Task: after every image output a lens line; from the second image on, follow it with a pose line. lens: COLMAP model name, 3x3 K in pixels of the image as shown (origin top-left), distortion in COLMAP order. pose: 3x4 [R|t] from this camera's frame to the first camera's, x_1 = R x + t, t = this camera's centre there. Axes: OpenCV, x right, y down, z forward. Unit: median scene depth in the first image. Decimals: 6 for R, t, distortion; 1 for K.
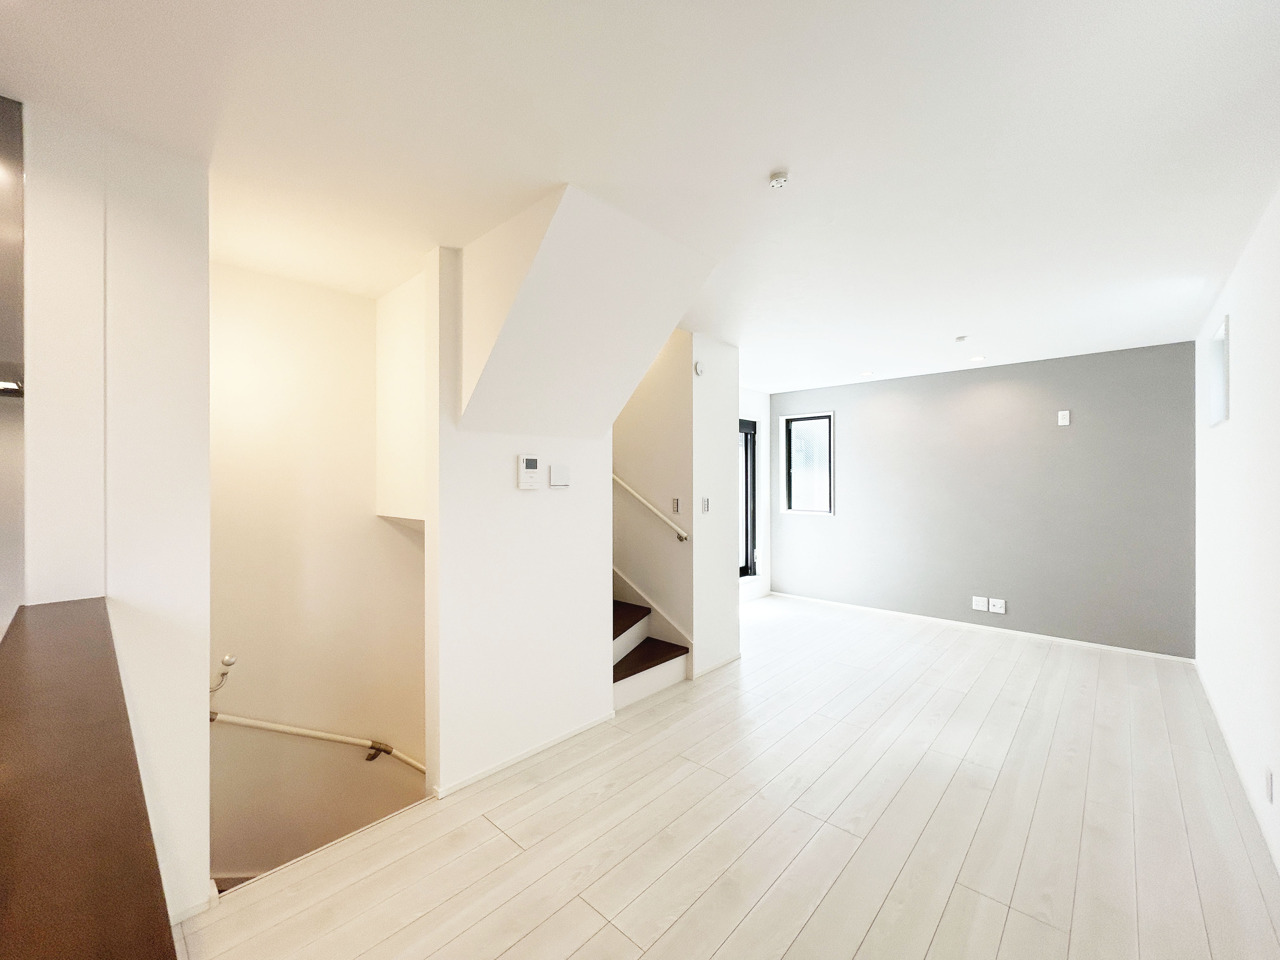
lens RADIAL K [[516.6, 0, 641.3], [0, 516.6, 479.6], [0, 0, 1]] dist [0.000890, 0.000182]
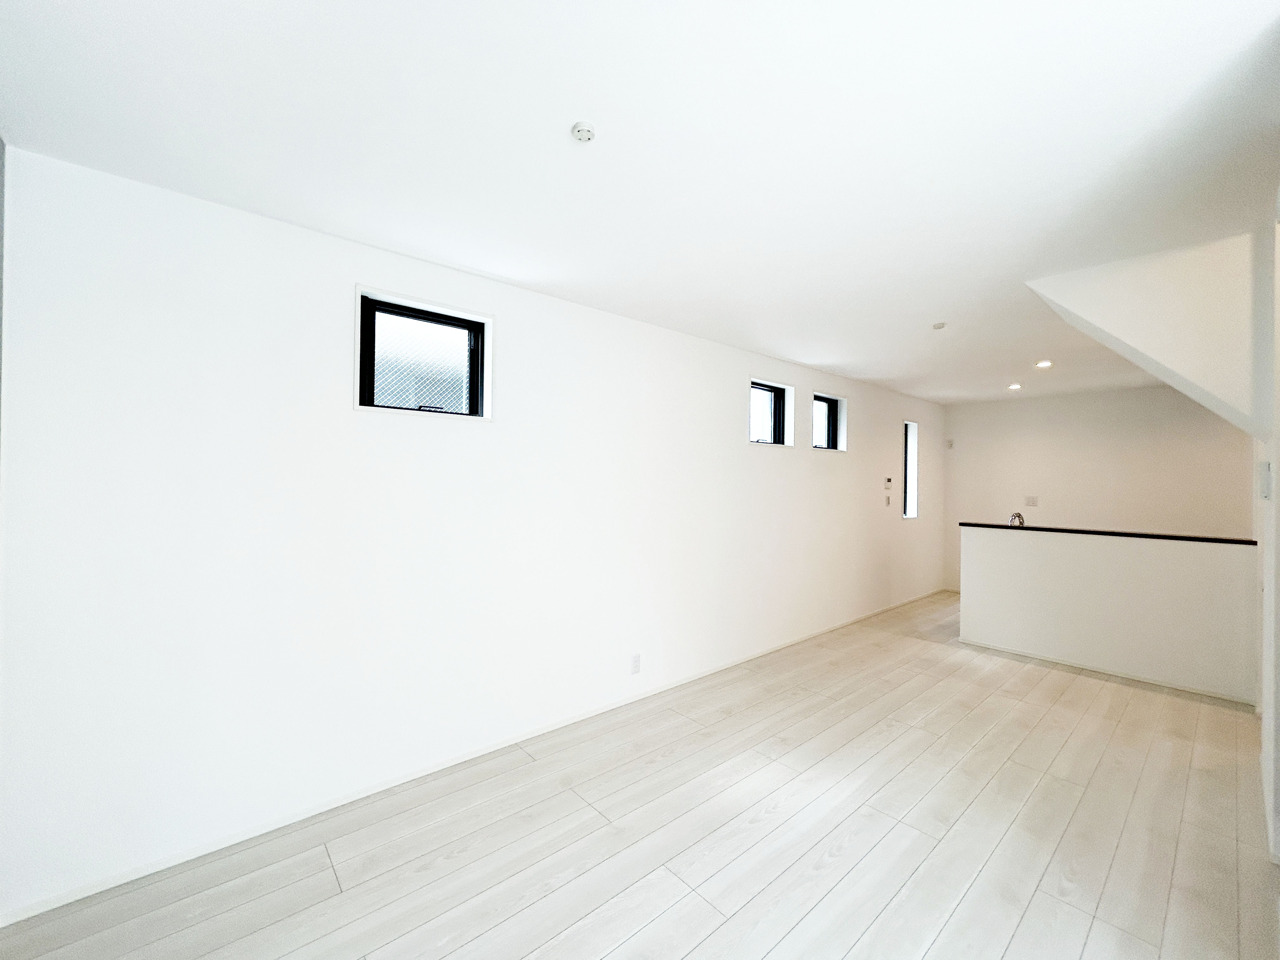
lens RADIAL K [[516.6, 0, 641.1], [0, 516.6, 480.2], [0, 0, 1]] dist [0.000890, 0.000182]
pose [[-0.993681, -0.007532, 0.111989, 0.488880], [-0.007896, 0.999965, -0.002801, -0.001594], [-0.111964, -0.003668, -0.993706, 1.292700]]
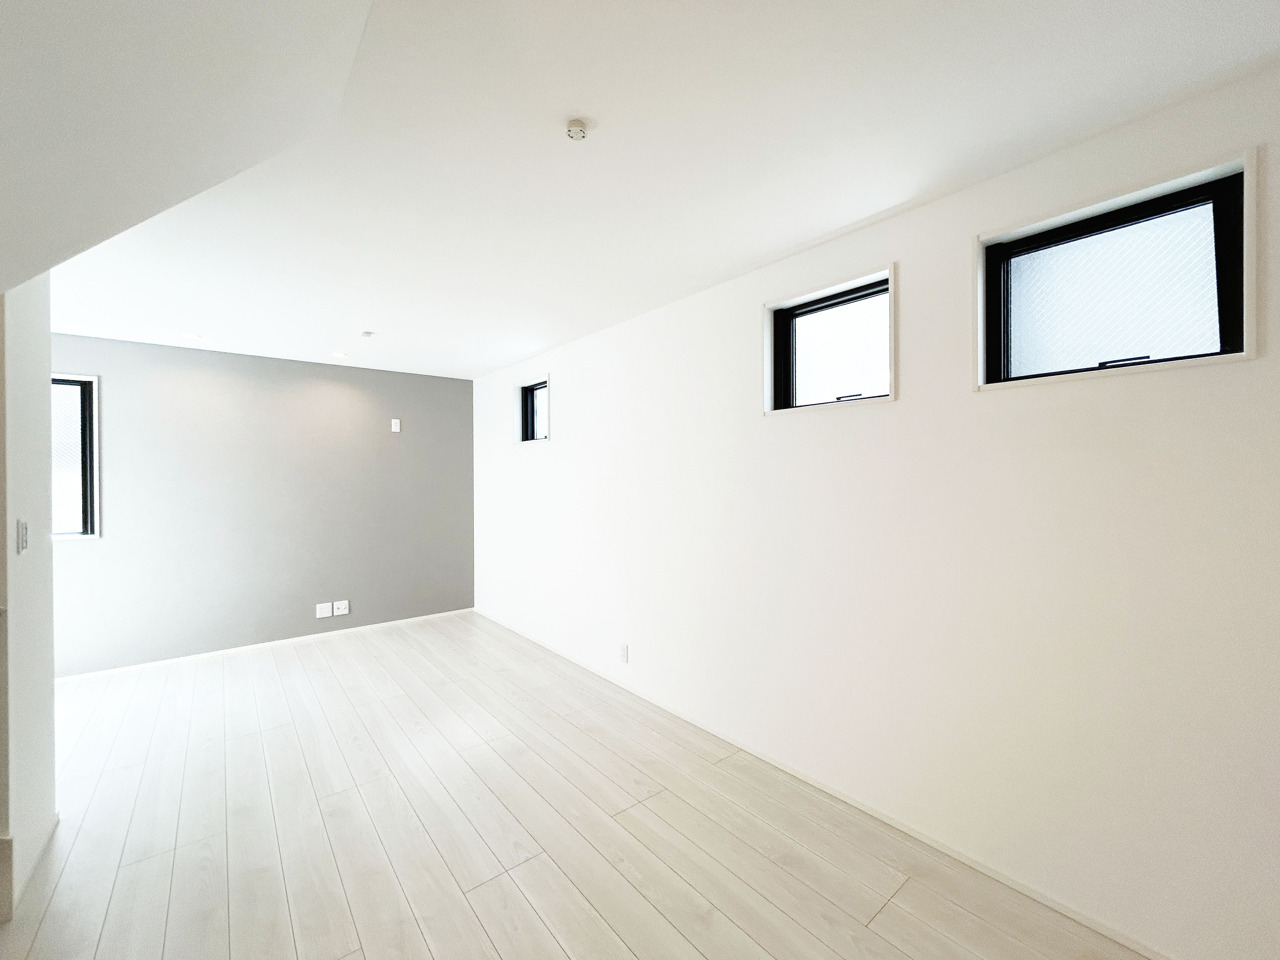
lens RADIAL K [[516.6, 0, 641.8], [0, 516.6, 481.2], [0, 0, 1]] dist [0.000890, 0.000182]
pose [[0.141223, -0.010692, 0.989920, -0.244543], [0.009926, 0.999907, 0.009383, -0.002825], [-0.989928, 0.008500, 0.141316, 0.333515]]
